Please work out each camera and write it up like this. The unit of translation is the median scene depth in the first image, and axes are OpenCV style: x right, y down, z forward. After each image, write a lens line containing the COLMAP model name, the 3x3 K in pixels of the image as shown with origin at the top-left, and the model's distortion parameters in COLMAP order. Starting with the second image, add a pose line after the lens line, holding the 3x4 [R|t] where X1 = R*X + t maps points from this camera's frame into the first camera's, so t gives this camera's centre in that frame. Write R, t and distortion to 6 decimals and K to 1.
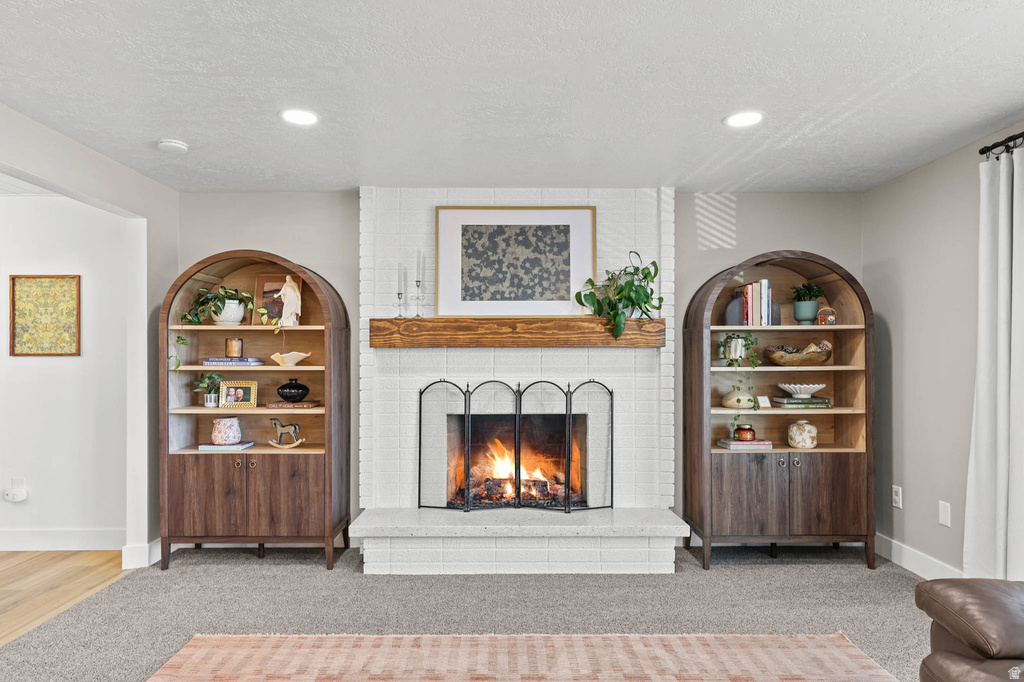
lens RADIAL K [[613.4, 0, 506.0], [0, 613.4, 364.6], [0, 0, 1]] dist [-0.000625, 0.000867]
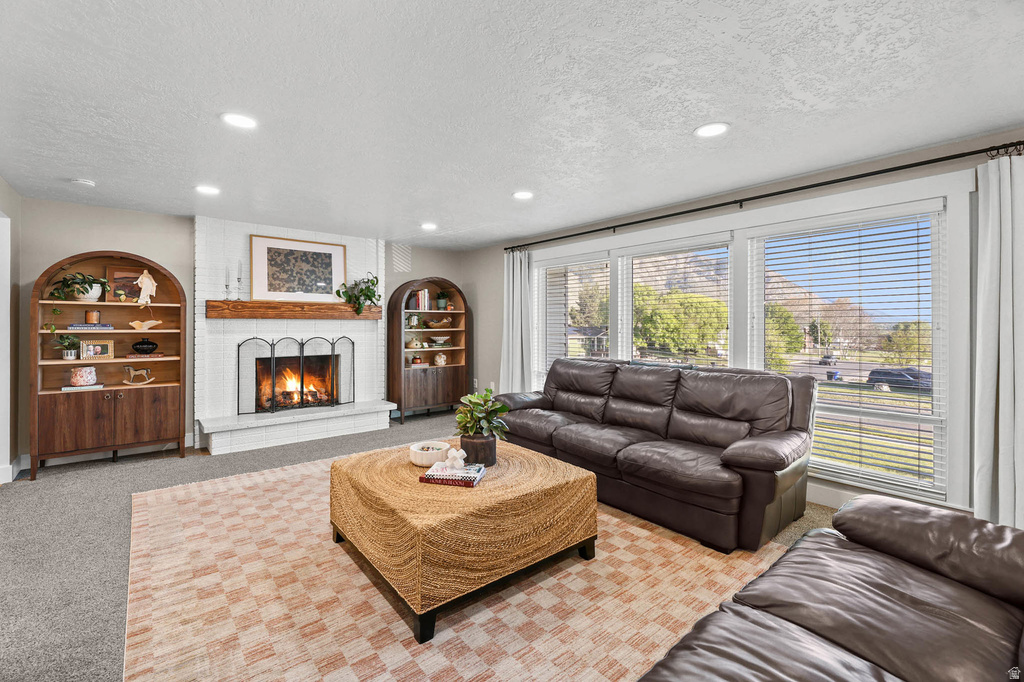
lens RADIAL K [[423.6, 0, 510.1], [0, 423.6, 331.2], [0, 0, 1]] dist [-0.001480, -0.001219]
pose [[0.772354, -0.006638, 0.635158, -0.307286], [-0.003805, 0.999879, 0.015077, -0.012525], [-0.635181, -0.014062, 0.772235, -0.358852]]
